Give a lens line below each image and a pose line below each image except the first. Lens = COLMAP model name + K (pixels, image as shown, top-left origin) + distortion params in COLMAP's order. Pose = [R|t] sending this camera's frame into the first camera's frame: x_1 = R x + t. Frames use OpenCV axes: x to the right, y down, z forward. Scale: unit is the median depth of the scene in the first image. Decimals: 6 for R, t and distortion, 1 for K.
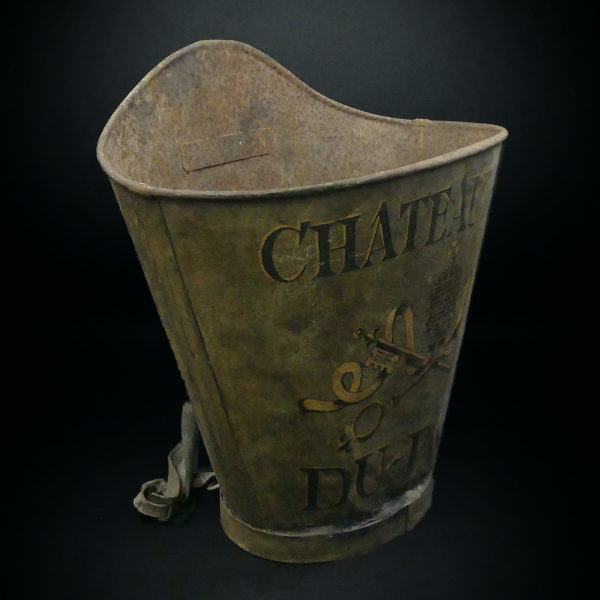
lens RADIAL K [[940.3, 0, 304.2], [0, 940.3, 299.6], [0, 0, 1]] dist [-0.028400, 0.000000]
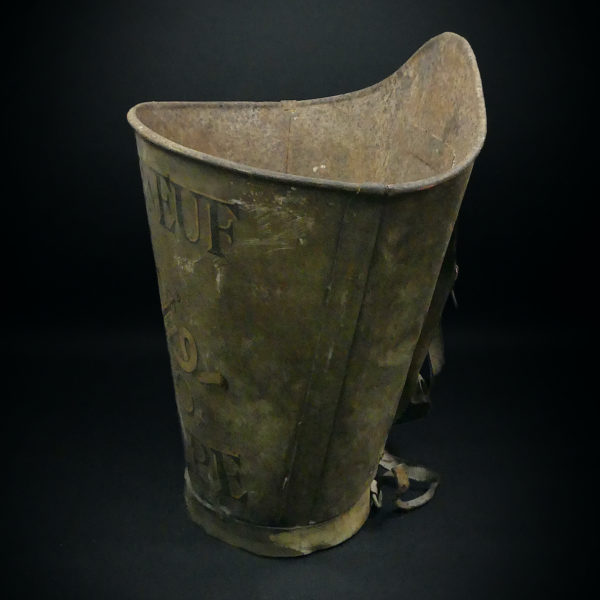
lens RADIAL K [[940.3, 0, 310.5], [0, 940.3, 280.1], [0, 0, 1]] dist [-0.028400, 0.000000]
pose [[-0.727800, 0.181172, -0.661426, 0.633393], [-0.250514, 0.827586, 0.502338, -0.485146], [0.638397, 0.531298, -0.556931, 1.495788]]
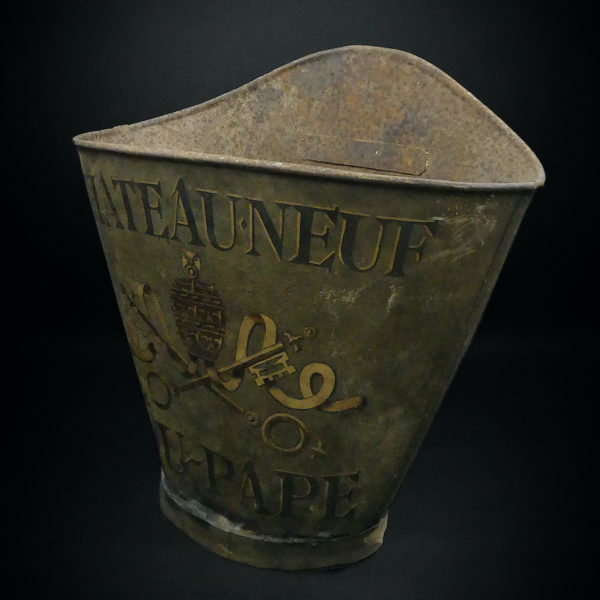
lens RADIAL K [[940.3, 0, 265.8], [0, 940.3, 298.5], [0, 0, 1]] dist [-0.028400, 0.000000]
pose [[0.013912, 0.298173, -0.954410, 0.924444], [-0.343737, 0.897756, 0.275463, -0.262748], [0.938963, 0.324234, 0.114983, 0.833610]]
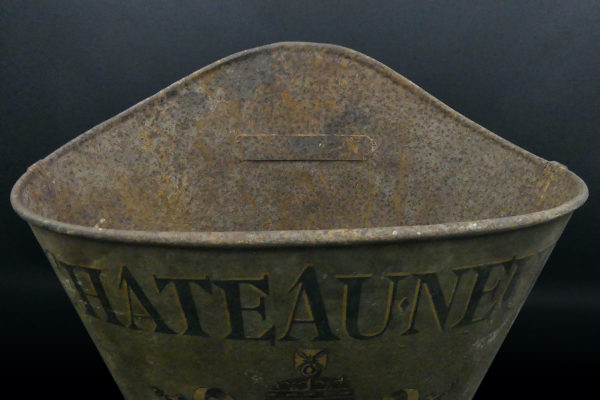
lens RADIAL K [[478.2, 0, 283.1], [0, 478.2, 207.8], [0, 0, 1]] dist [-0.003848, 0.003121]
pose [[0.602088, 0.309417, -0.736038, 0.321250], [-0.260610, 0.947526, 0.185142, -0.189263], [0.754701, 0.080347, 0.651131, 0.634742]]
